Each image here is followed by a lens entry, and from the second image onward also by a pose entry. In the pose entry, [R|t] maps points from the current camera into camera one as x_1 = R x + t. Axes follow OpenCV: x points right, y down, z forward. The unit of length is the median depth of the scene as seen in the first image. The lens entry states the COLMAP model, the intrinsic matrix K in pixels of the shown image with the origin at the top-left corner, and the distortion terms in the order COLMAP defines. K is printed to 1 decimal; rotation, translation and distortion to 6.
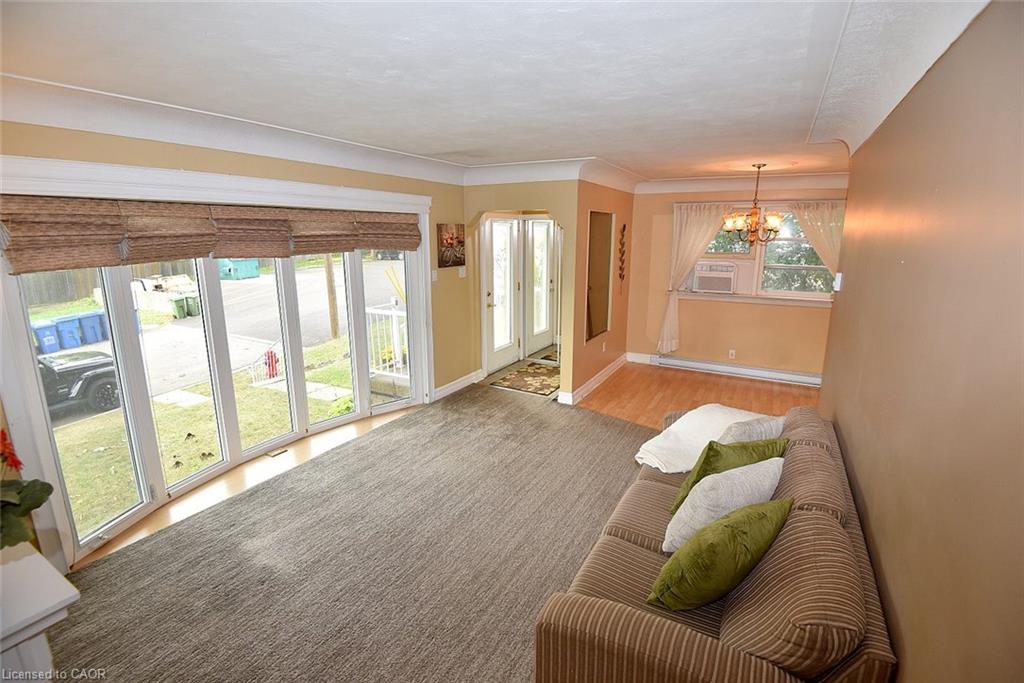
lens RADIAL K [[492.3, 0, 508.0], [0, 492.3, 333.7], [0, 0, 1]] dist [-0.003456, -0.027099]
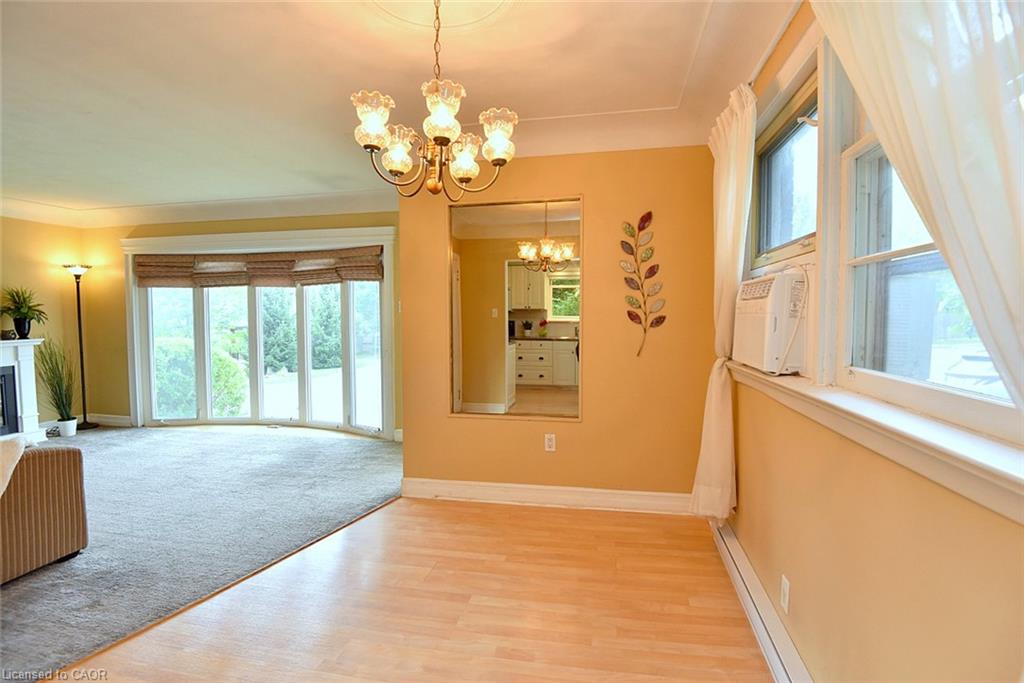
lens RADIAL K [[492.3, 0, 508.0], [0, 492.3, 333.7], [0, 0, 1]] dist [-0.003456, -0.027099]
pose [[0.302056, 0.035954, -0.952612, 0.861319], [-0.186620, 0.982184, -0.022103, -0.088935], [0.934845, 0.184453, 0.303384, 0.957899]]
